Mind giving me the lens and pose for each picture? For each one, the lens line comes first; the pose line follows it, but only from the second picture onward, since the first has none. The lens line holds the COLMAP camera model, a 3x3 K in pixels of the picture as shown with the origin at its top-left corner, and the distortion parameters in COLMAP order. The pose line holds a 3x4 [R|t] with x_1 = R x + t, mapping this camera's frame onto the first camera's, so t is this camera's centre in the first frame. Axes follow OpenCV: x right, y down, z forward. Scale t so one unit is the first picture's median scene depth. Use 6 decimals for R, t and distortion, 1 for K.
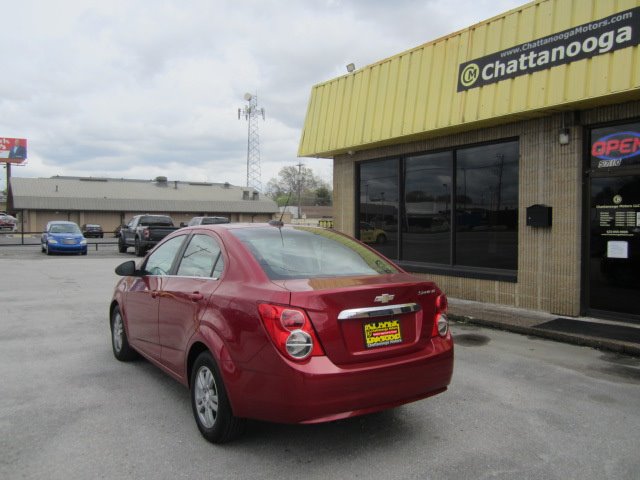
lens RADIAL K [[517.6, 0, 320.0], [0, 517.6, 237.6], [0, 0, 1]] dist [-0.048804, -0.001788]
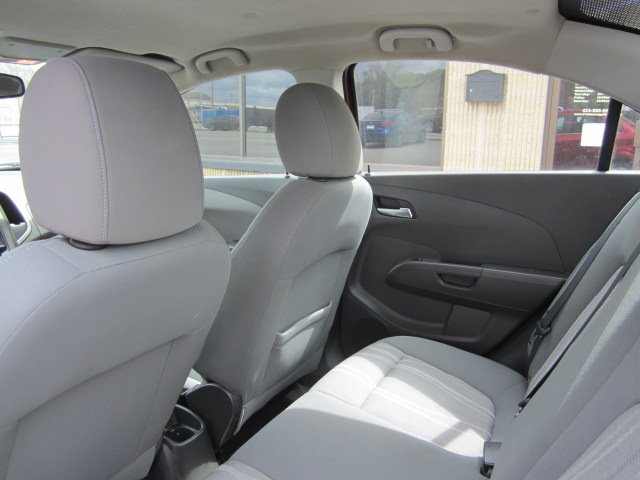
lens RADIAL K [[517.6, 0, 322.1], [0, 517.6, 240.4], [0, 0, 1]] dist [-0.048804, -0.001788]
pose [[0.844741, -0.130581, 0.519000, -0.151154], [0.012088, 0.974184, 0.225430, 0.000646], [-0.535038, -0.184156, 0.824512, 0.543065]]
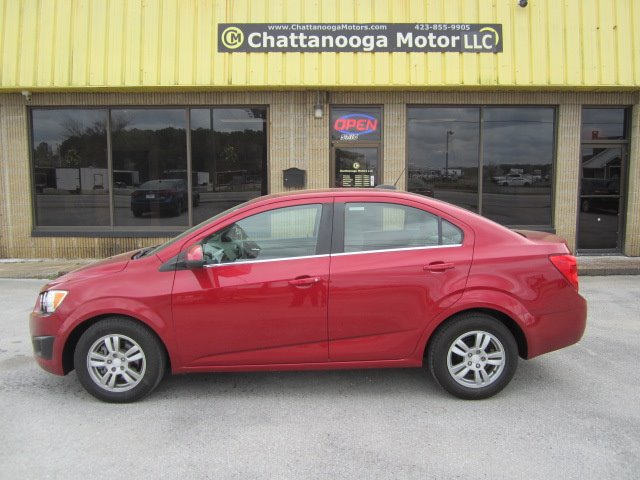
lens RADIAL K [[517.6, 0, 319.8], [0, 517.6, 237.8], [0, 0, 1]] dist [-0.048804, -0.001788]
pose [[0.548356, -0.091050, 0.831273, -0.560604], [0.022578, 0.995305, 0.094123, -0.016492], [-0.835940, -0.032844, 0.547837, 0.323894]]
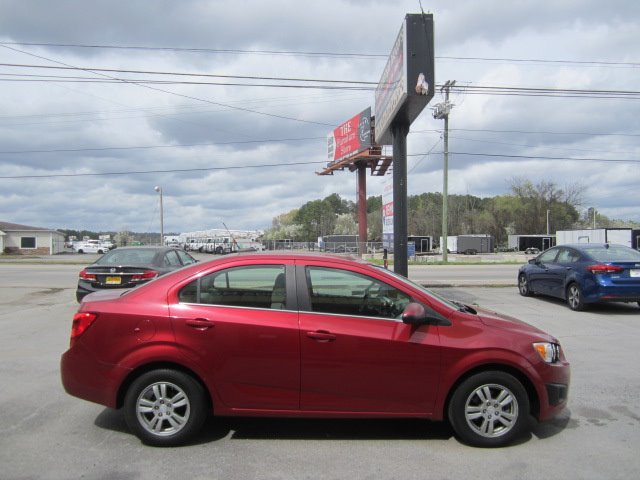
lens RADIAL K [[517.6, 0, 322.5], [0, 517.6, 239.3], [0, 0, 1]] dist [-0.048804, -0.001788]
pose [[-0.560596, -0.019858, -0.827851, 0.417150], [-0.019230, 0.999755, -0.010960, -0.025431], [0.827866, 0.009775, -0.560840, 0.998065]]
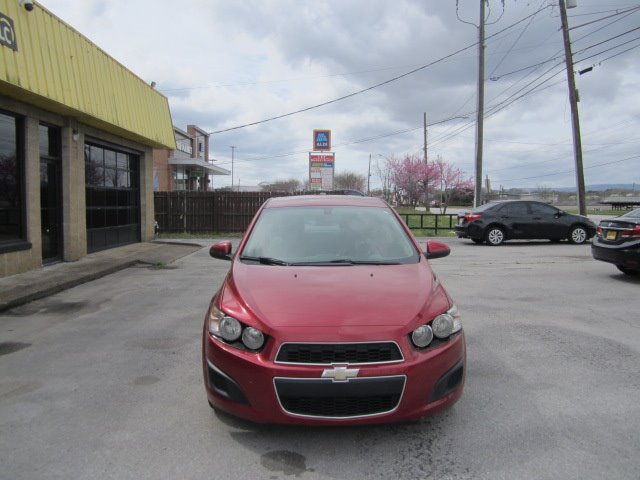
lens RADIAL K [[517.6, 0, 320.5], [0, 517.6, 236.7], [0, 0, 1]] dist [-0.048804, -0.001788]
pose [[-0.841891, -0.043321, 0.537905, -0.440527], [0.000972, 0.996649, 0.081787, -0.019300], [-0.539646, 0.069379, -0.839028, 1.190470]]
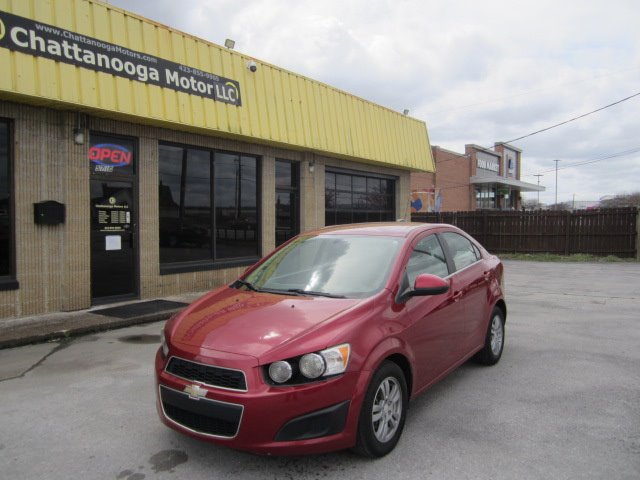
lens RADIAL K [[517.6, 0, 317.7], [0, 517.6, 236.0], [0, 0, 1]] dist [-0.048804, -0.001788]
pose [[-0.361197, -0.029084, 0.932036, -0.665514], [0.020173, 0.999036, 0.038992, -0.028055], [-0.932271, 0.032886, -0.360262, 0.934812]]
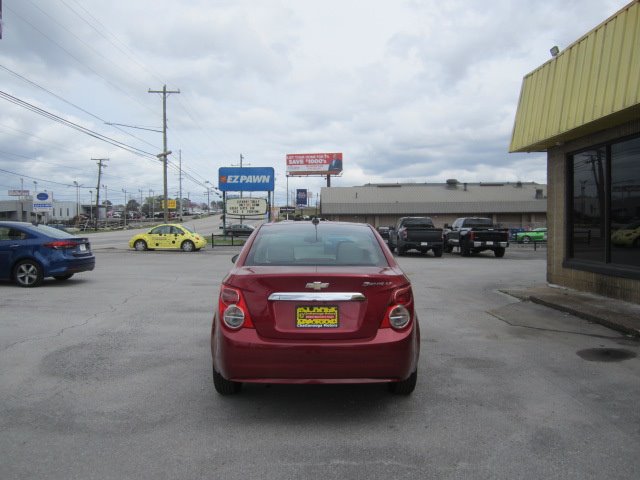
lens RADIAL K [[517.6, 0, 323.6], [0, 517.6, 239.3], [0, 0, 1]] dist [-0.048804, -0.001788]
pose [[0.837388, 0.002562, -0.546603, 0.317998], [-0.003041, 0.999995, 0.000030, 0.007388], [0.546600, 0.001637, 0.837392, 0.030442]]
